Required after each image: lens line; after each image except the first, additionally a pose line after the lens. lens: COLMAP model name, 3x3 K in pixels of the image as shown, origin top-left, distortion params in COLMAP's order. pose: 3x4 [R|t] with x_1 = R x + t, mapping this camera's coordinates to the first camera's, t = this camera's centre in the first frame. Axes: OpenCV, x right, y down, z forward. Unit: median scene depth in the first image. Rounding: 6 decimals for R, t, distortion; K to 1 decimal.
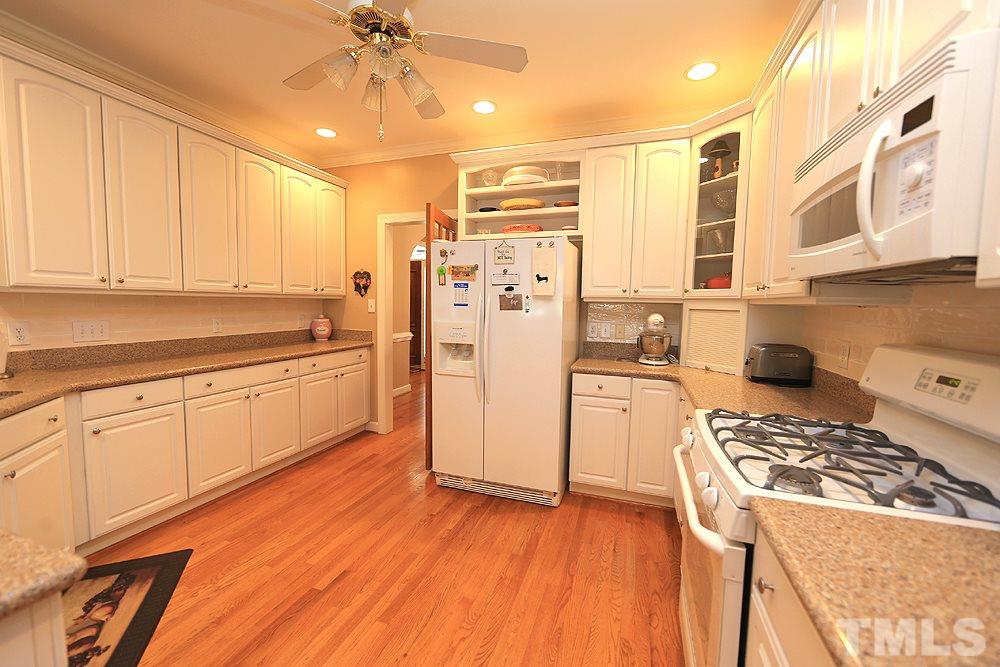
lens RADIAL K [[395.7, 0, 501.4], [0, 395.7, 338.0], [0, 0, 1]] dist [-0.009408, 0.001003]
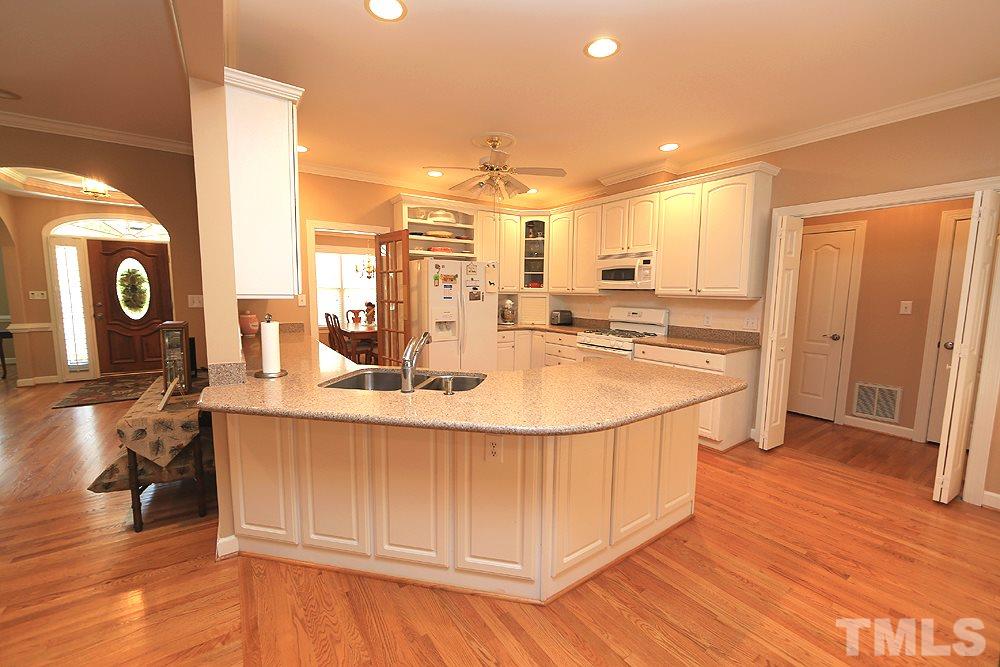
lens RADIAL K [[395.7, 0, 499.8], [0, 395.7, 335.7], [0, 0, 1]] dist [-0.009408, 0.001003]
pose [[0.591819, -0.103863, 0.799352, -1.381162], [0.073395, 0.994488, 0.074878, -0.035834], [-0.802723, 0.014354, 0.596180, -0.178908]]
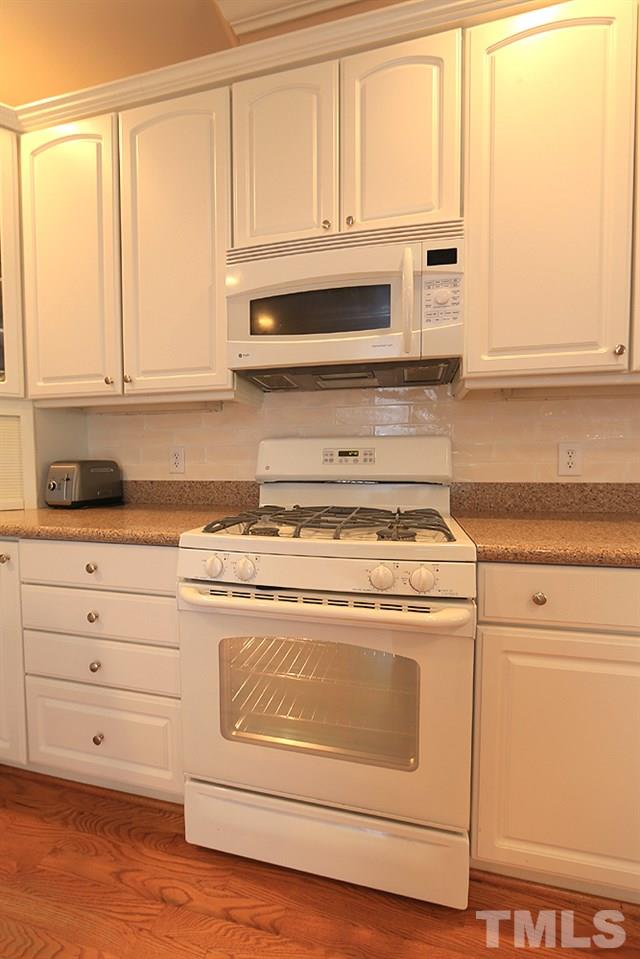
lens RADIAL K [[379.5, 0, 317.0], [0, 379.5, 480.8], [0, 0, 1]] dist [-0.009408, 0.001003]
pose [[-0.102812, -0.066196, 0.992496, -0.110781], [0.089156, 0.993154, 0.075475, 0.038266], [-0.990697, 0.096247, -0.096207, 0.515128]]
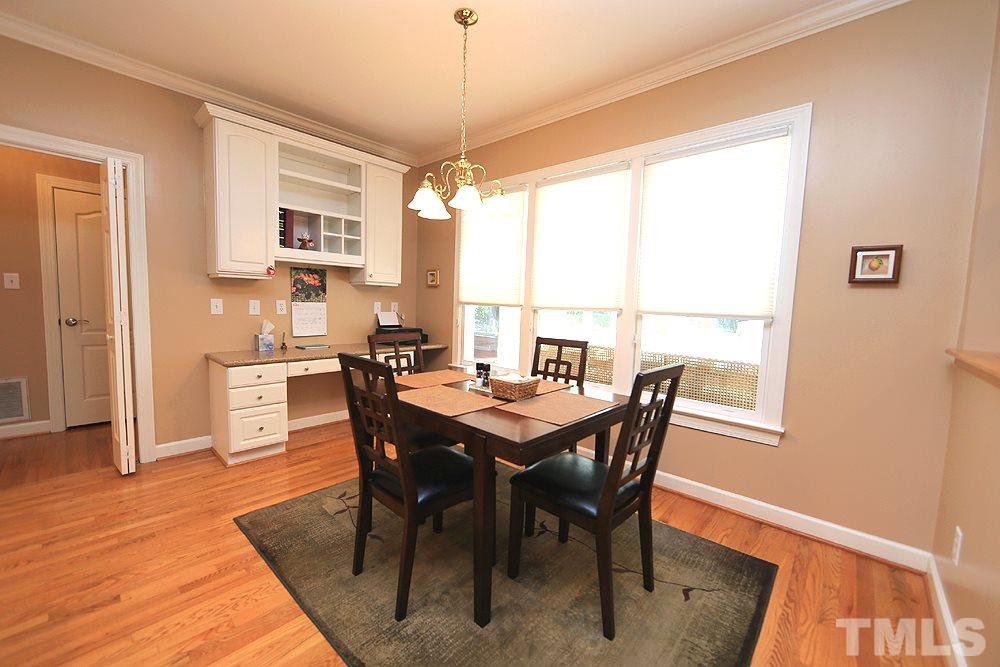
lens RADIAL K [[395.7, 0, 498.1], [0, 395.7, 335.3], [0, 0, 1]] dist [-0.009408, 0.001003]
pose [[-0.915625, -0.079551, 0.394085, -1.172997], [-0.011462, 0.984995, 0.172202, 0.020574], [-0.401870, 0.153155, -0.902798, -0.009446]]
